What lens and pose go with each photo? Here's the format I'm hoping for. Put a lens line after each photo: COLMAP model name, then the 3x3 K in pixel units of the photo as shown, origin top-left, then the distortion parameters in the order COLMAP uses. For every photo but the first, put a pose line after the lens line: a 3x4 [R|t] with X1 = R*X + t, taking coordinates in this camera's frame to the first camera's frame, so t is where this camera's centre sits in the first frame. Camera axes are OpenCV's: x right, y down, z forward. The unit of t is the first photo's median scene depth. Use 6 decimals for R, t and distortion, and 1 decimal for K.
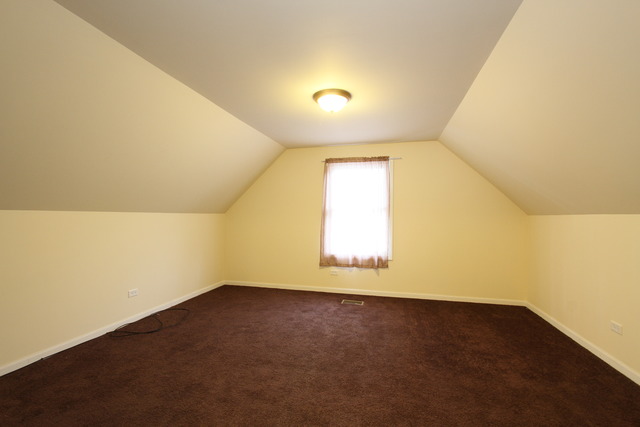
lens RADIAL K [[295.9, 0, 314.8], [0, 295.9, 215.0], [0, 0, 1]] dist [-0.013593, 0.000850]
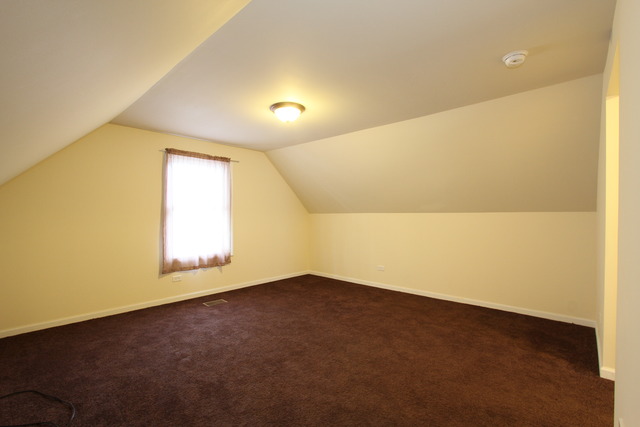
lens RADIAL K [[295.9, 0, 313.9], [0, 295.9, 211.8], [0, 0, 1]] dist [-0.013593, 0.000850]
pose [[0.466015, 0.002124, 0.884774, -0.545046], [-0.000661, 0.999998, -0.002053, -0.004126], [-0.884777, 0.000372, 0.466015, 0.234925]]
